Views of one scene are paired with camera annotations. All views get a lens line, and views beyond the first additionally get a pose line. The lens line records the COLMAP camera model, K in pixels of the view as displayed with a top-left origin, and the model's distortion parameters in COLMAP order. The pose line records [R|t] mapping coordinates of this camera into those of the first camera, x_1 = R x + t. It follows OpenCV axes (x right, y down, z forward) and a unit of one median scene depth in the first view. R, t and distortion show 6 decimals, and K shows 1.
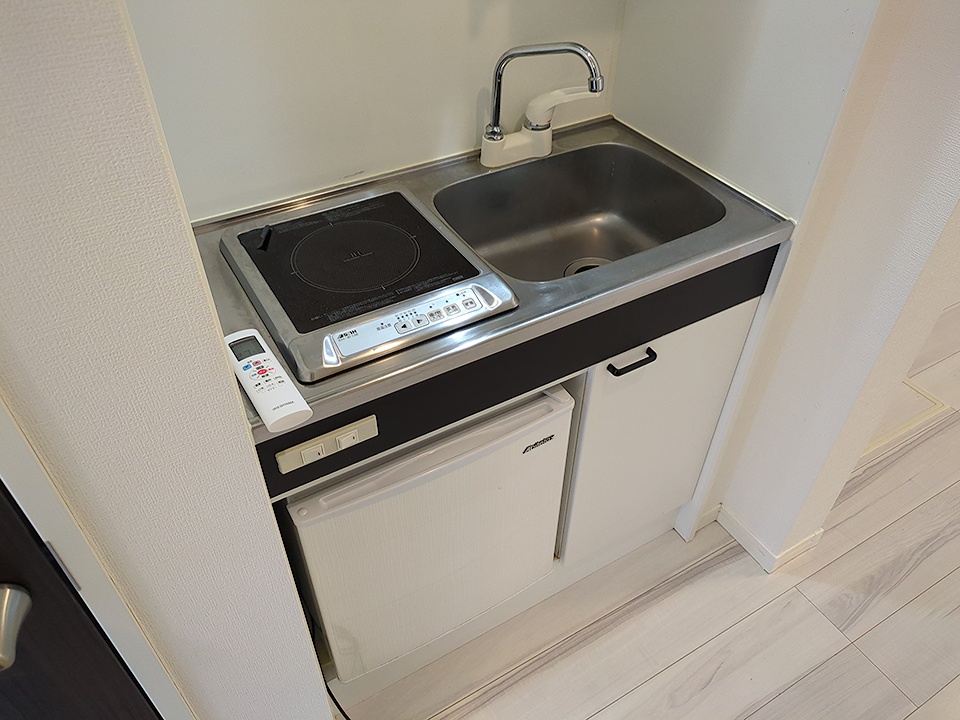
lens RADIAL K [[720.3, 0, 483.9], [0, 720.3, 362.0], [0, 0, 1]] dist [0.051662, -0.027984]
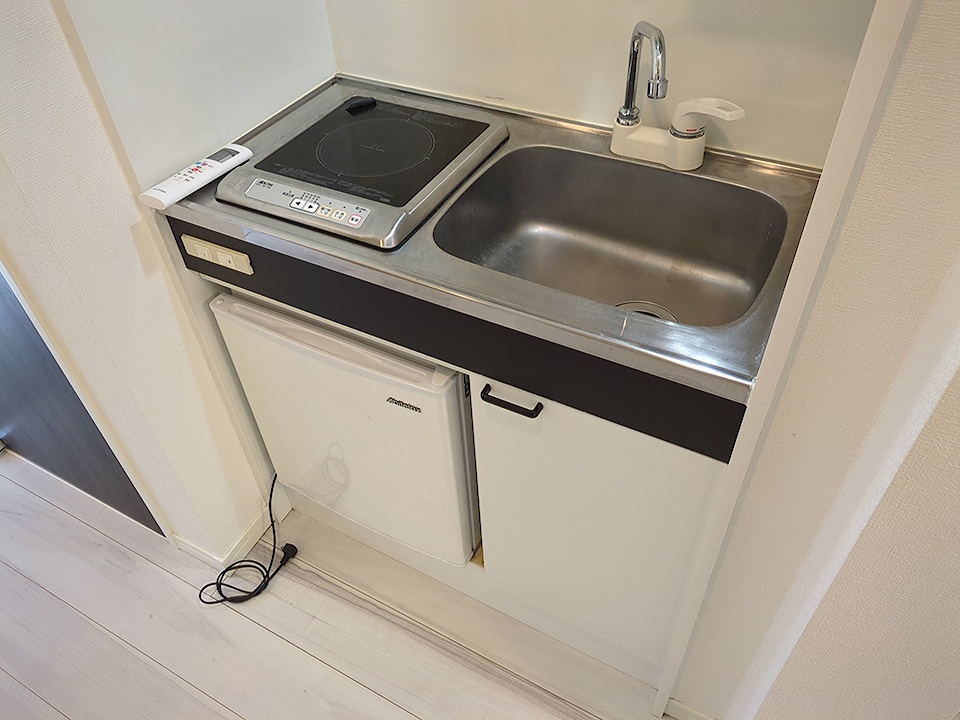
lens RADIAL K [[738.0, 0, 479.9], [0, 738.0, 363.4], [0, 0, 1]] dist [0.042309, -0.041417]
pose [[0.507455, 0.575874, -0.640982, 0.759042], [-0.540196, 0.792158, 0.284031, -0.277153], [0.671326, 0.202123, 0.713070, 0.367700]]
